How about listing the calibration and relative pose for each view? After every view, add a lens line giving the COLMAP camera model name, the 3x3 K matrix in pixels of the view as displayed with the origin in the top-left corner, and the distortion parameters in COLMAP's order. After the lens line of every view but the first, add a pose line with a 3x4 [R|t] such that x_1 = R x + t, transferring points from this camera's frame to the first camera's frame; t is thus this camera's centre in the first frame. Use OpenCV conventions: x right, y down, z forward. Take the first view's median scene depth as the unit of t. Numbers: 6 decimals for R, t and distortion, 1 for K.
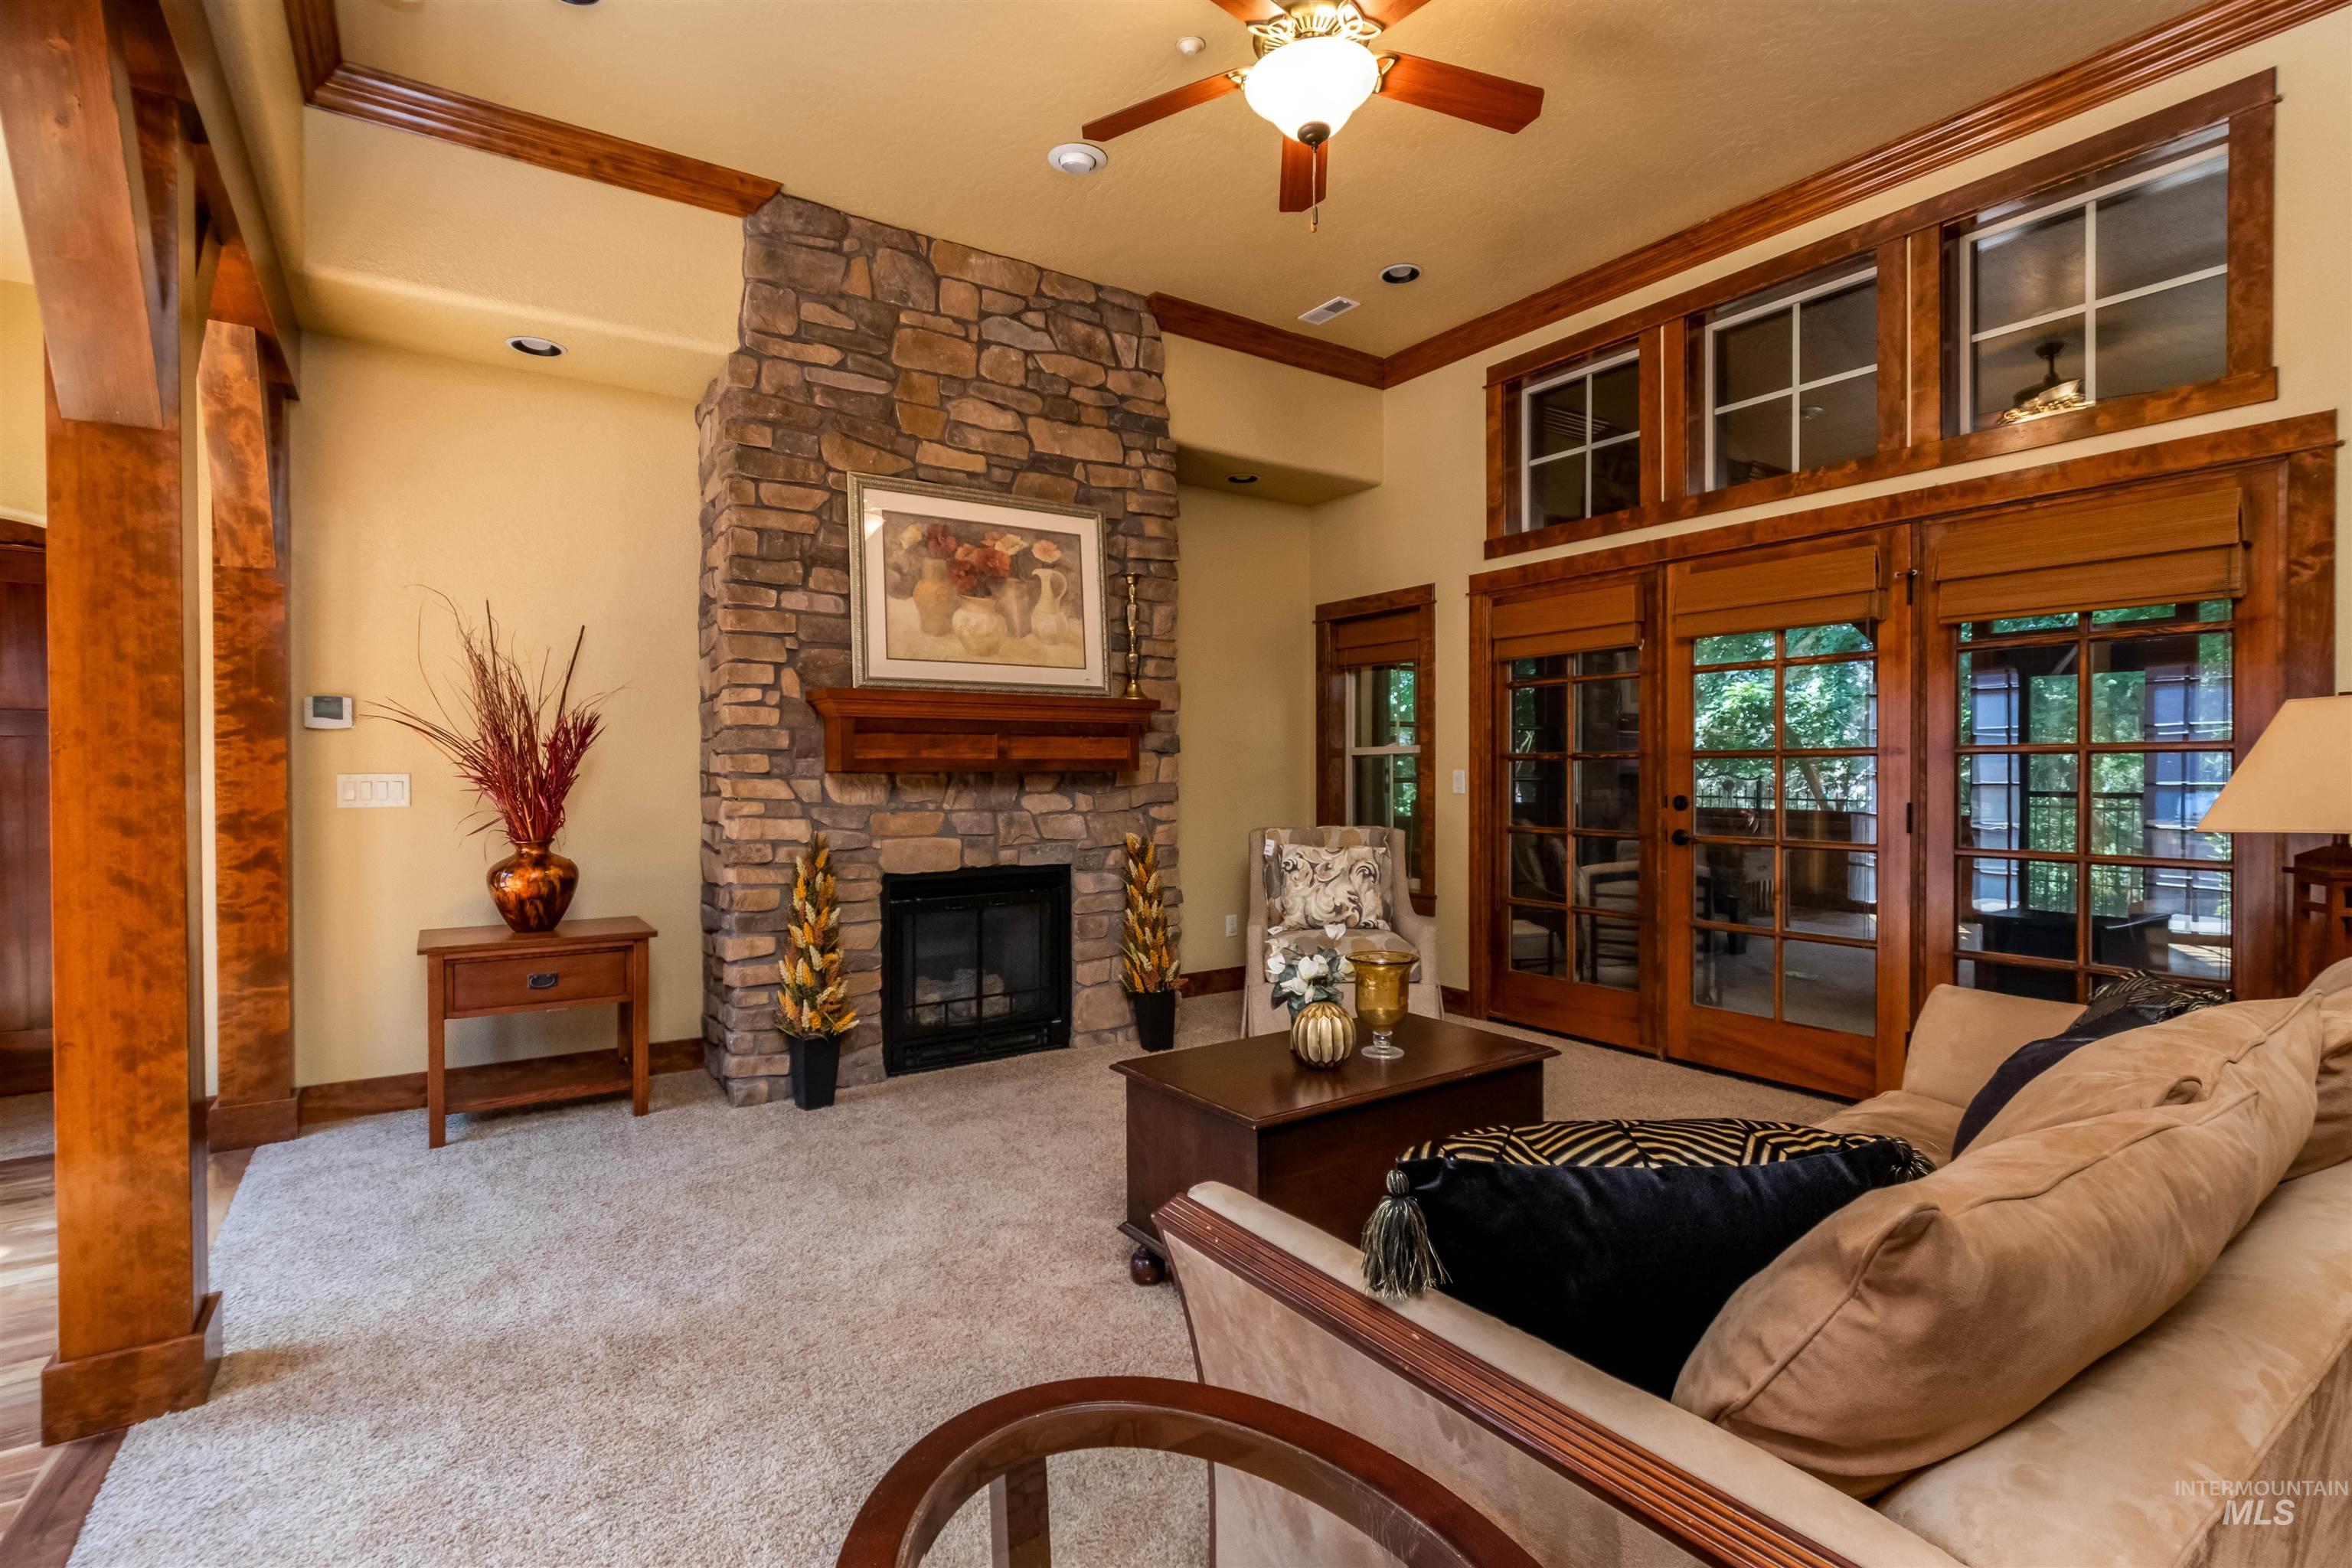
lens RADIAL K [[1106.7, 0, 1185.9], [0, 1106.7, 784.0], [0, 0, 1]] dist [0.005910, -0.004270]
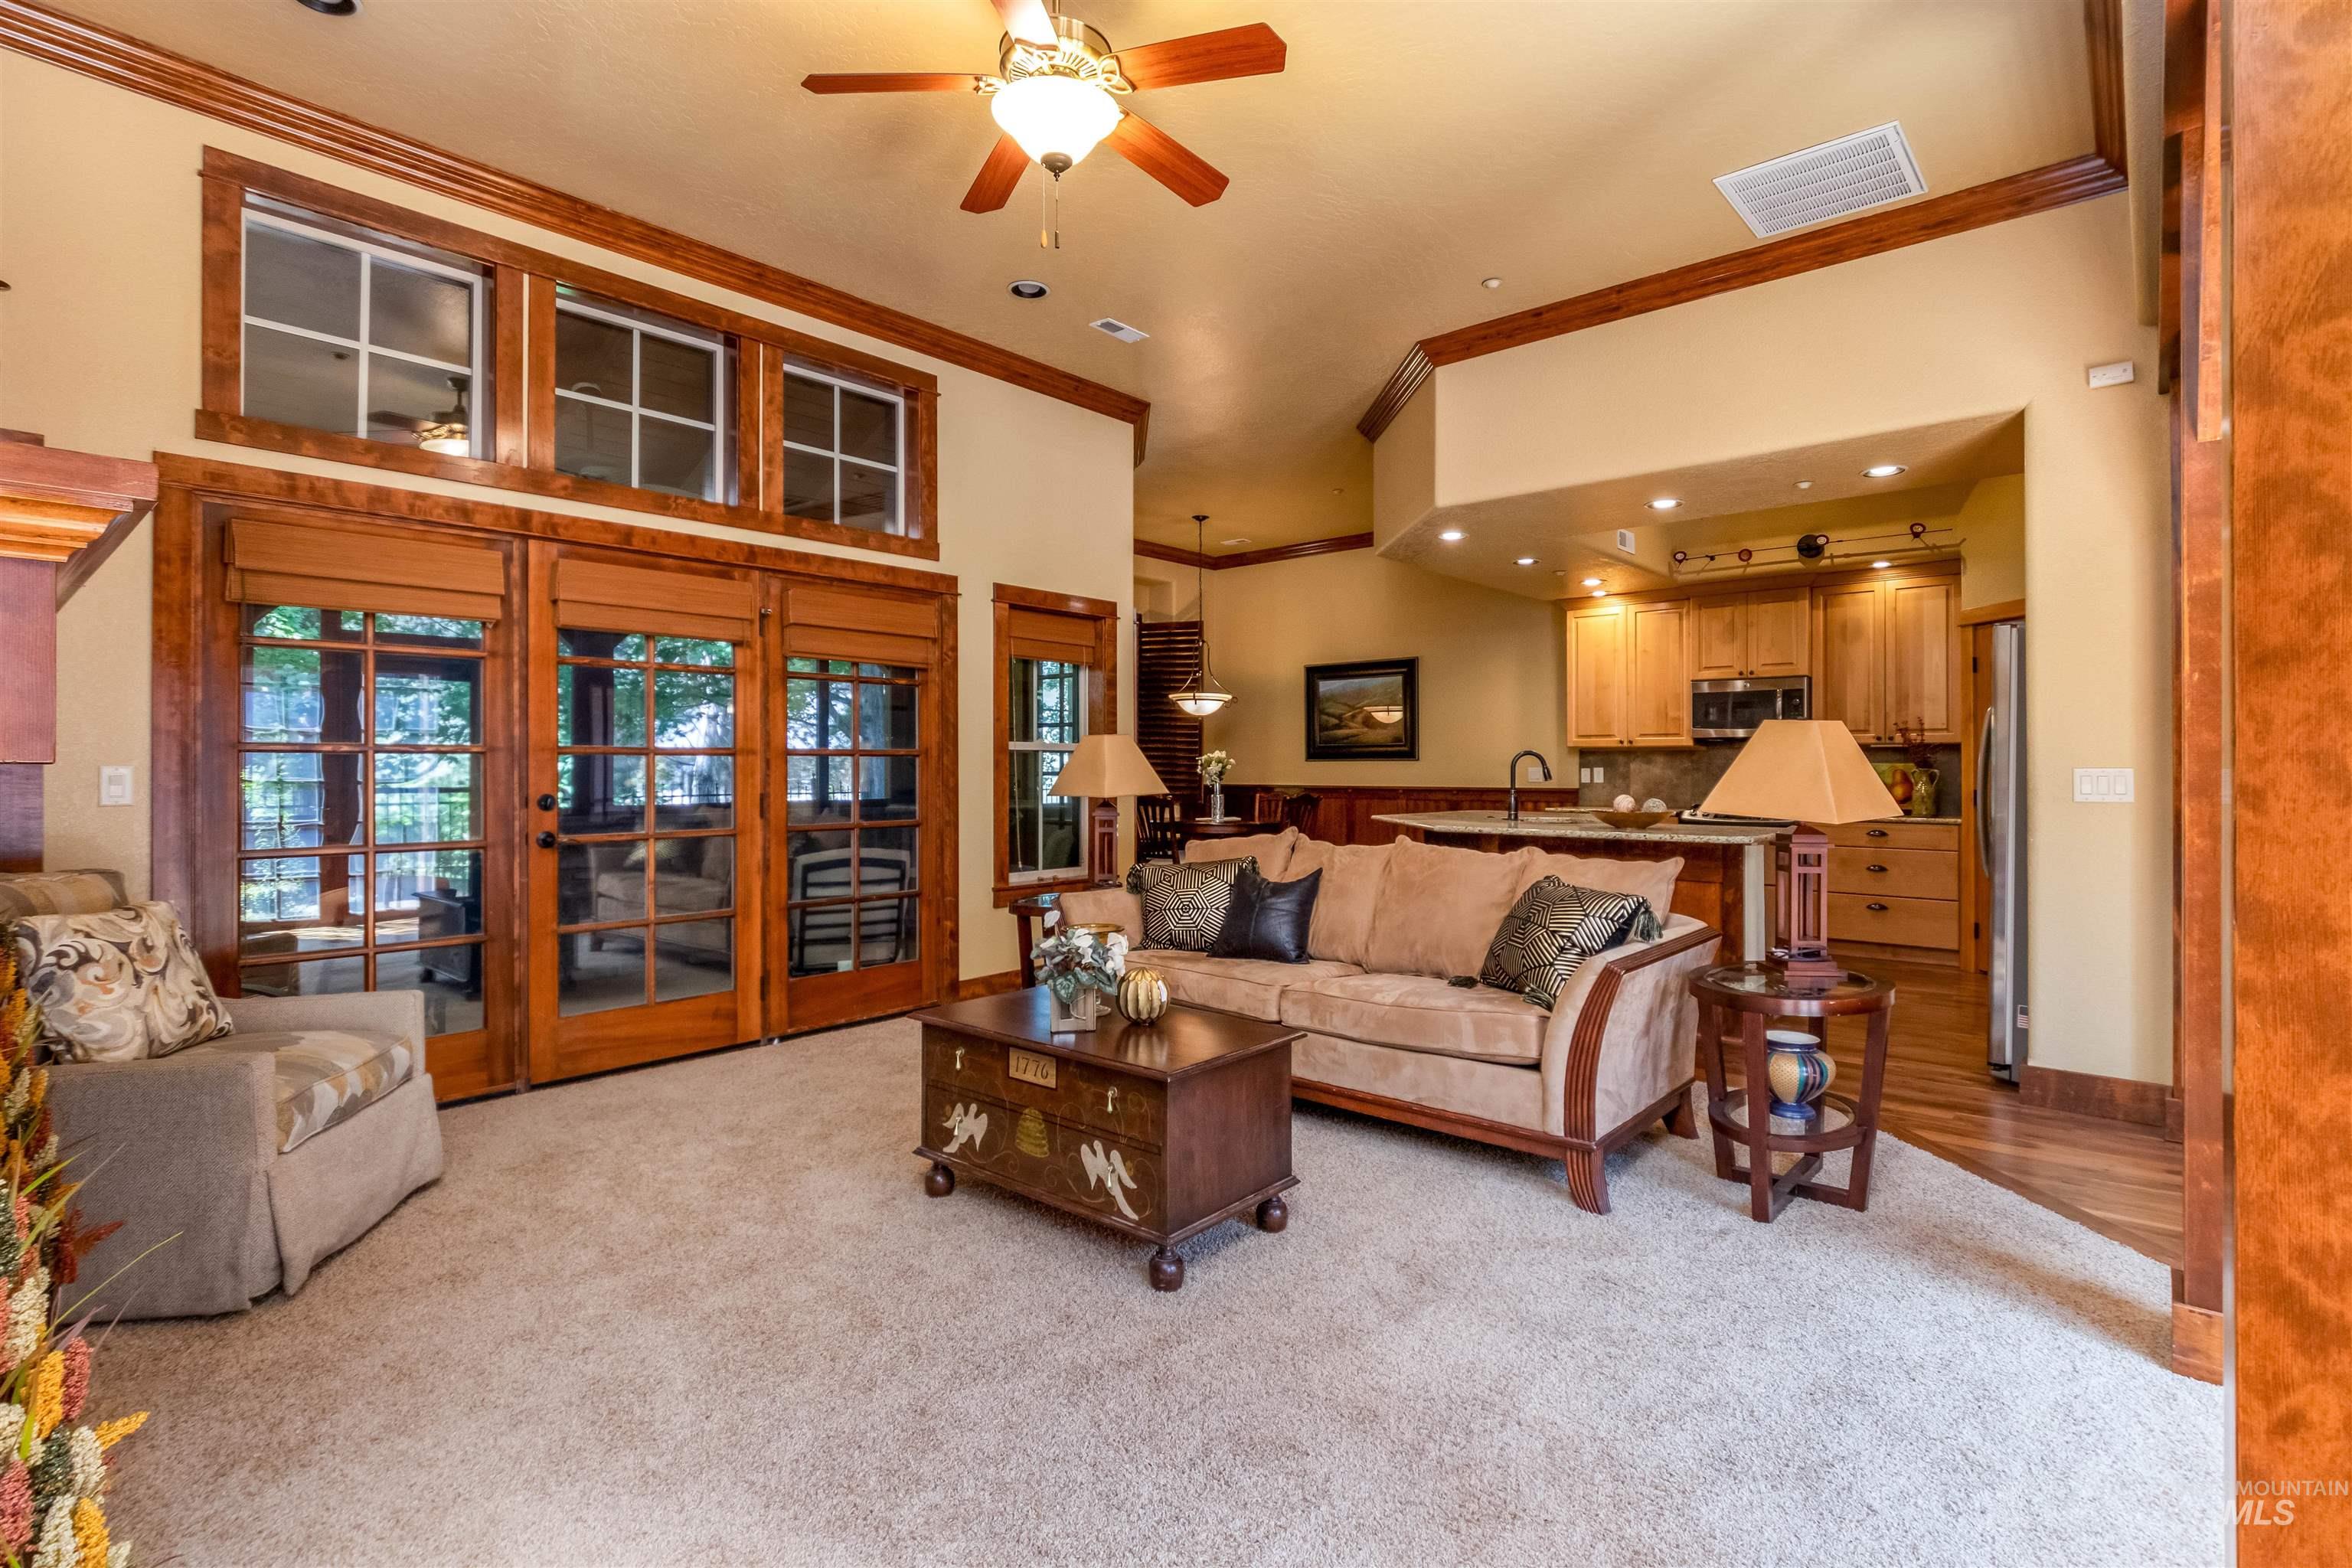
lens RADIAL K [[1106.7, 0, 1180.8], [0, 1106.7, 766.9], [0, 0, 1]] dist [0.005910, -0.004270]
pose [[-0.239685, 0.003975, 0.970842, -0.578637], [0.015062, 0.999886, -0.000375, -0.004574], [-0.970734, 0.014533, -0.239718, 0.715988]]
